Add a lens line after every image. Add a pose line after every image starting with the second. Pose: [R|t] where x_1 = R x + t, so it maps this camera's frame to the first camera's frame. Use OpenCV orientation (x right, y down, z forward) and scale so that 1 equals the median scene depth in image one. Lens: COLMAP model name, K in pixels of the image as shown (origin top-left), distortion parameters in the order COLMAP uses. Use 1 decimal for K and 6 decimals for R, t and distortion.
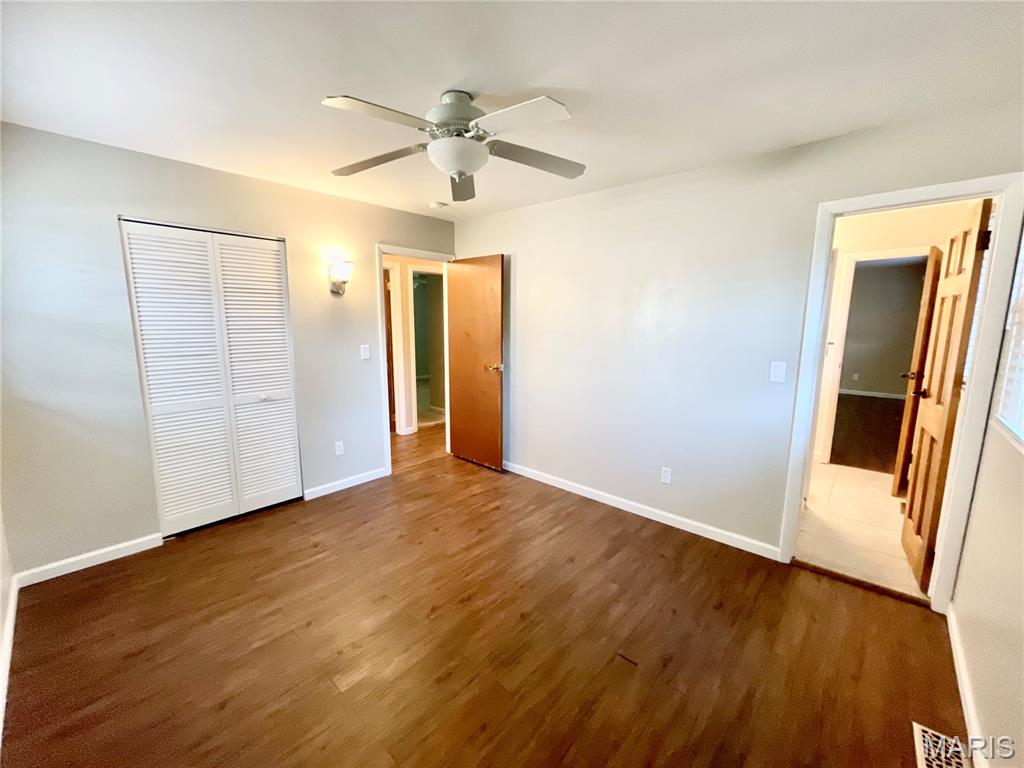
lens RADIAL K [[417.3, 0, 508.5], [0, 417.3, 384.2], [0, 0, 1]] dist [0.002646, 0.000333]
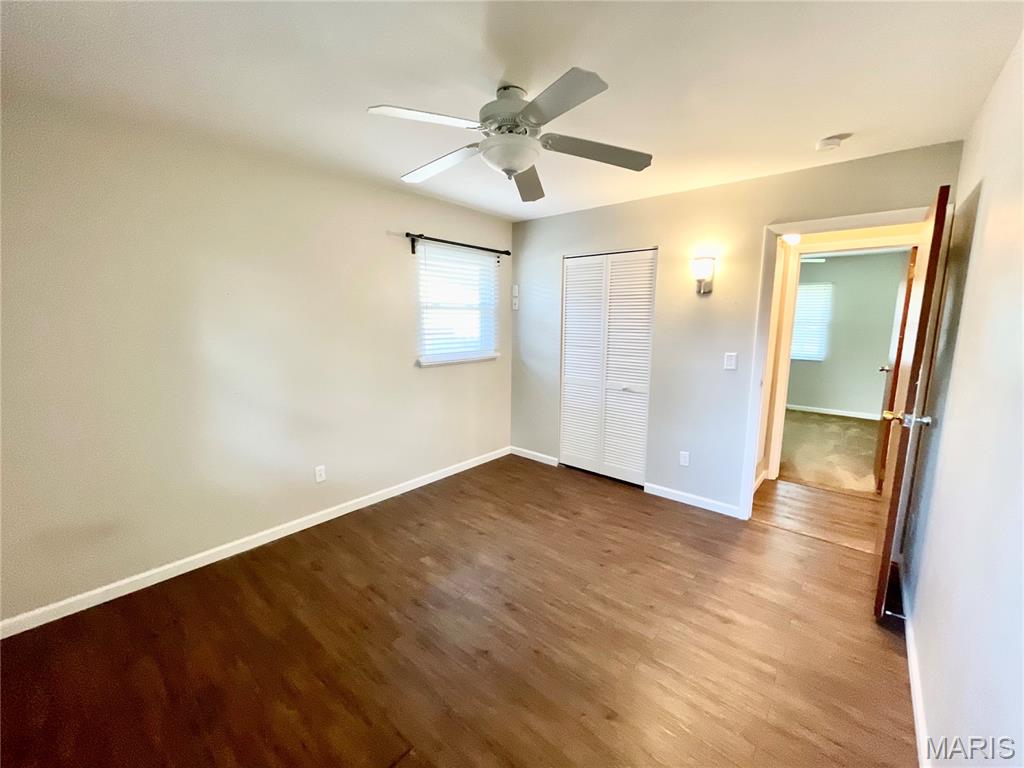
lens RADIAL K [[417.3, 0, 514.0], [0, 417.3, 383.7], [0, 0, 1]] dist [0.002646, 0.000333]
pose [[0.035262, 0.151991, -0.987753, 0.599085], [-0.166443, 0.975457, 0.144157, -0.102475], [0.985420, 0.159321, 0.059694, 0.664012]]
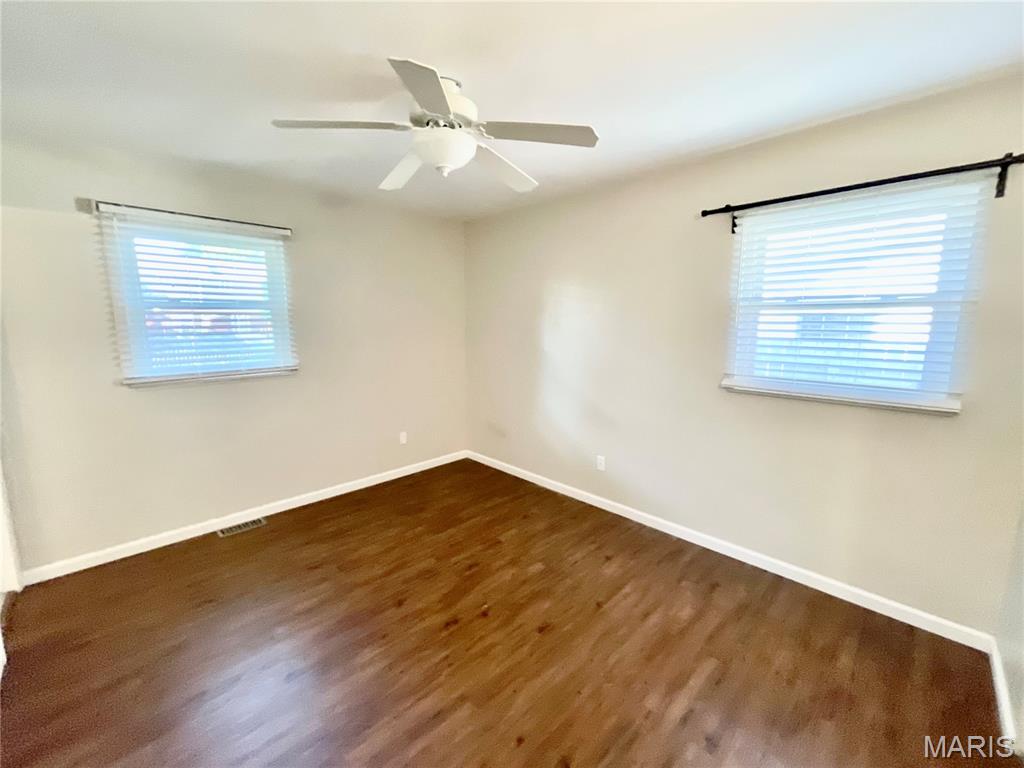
lens RADIAL K [[417.3, 0, 510.8], [0, 417.3, 383.4], [0, 0, 1]] dist [0.002646, 0.000333]
pose [[-0.998561, -0.011181, 0.052443, -0.212377], [0.005398, 0.952088, 0.305778, -0.213530], [-0.053349, 0.305621, -0.950657, 1.314424]]
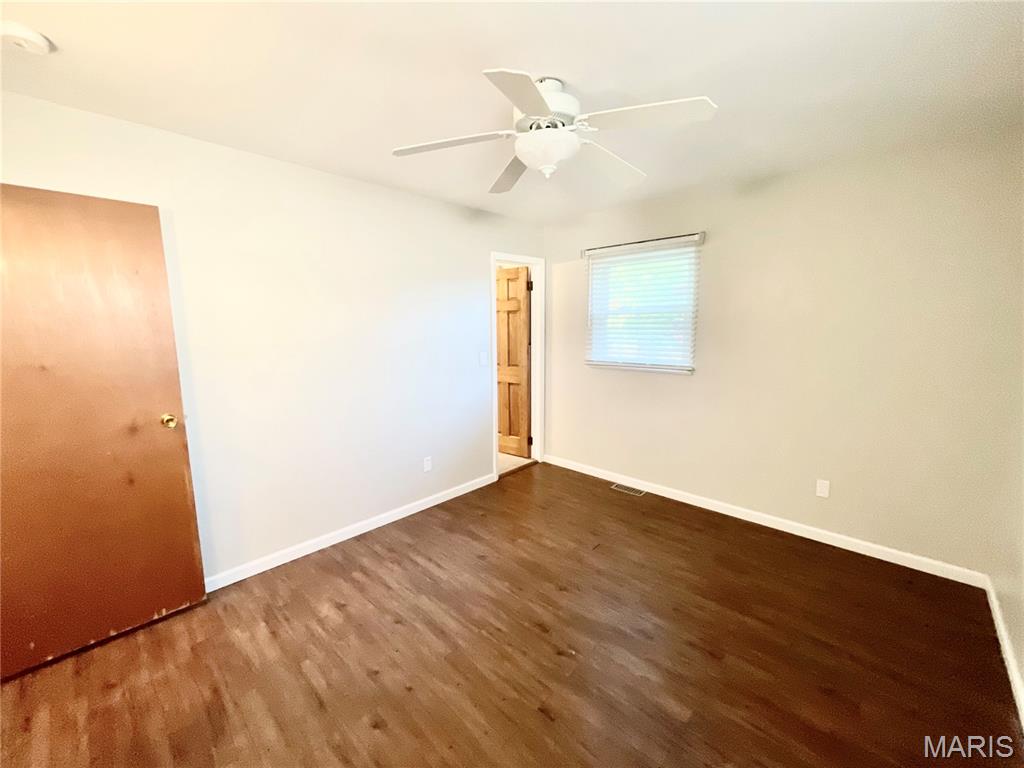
lens RADIAL K [[417.3, 0, 508.6], [0, 417.3, 377.4], [0, 0, 1]] dist [0.002646, 0.000333]
pose [[0.024101, -0.133812, 0.990714, -0.726326], [0.167336, 0.977560, 0.127964, -0.122051], [-0.985605, 0.162698, 0.045952, 0.720750]]
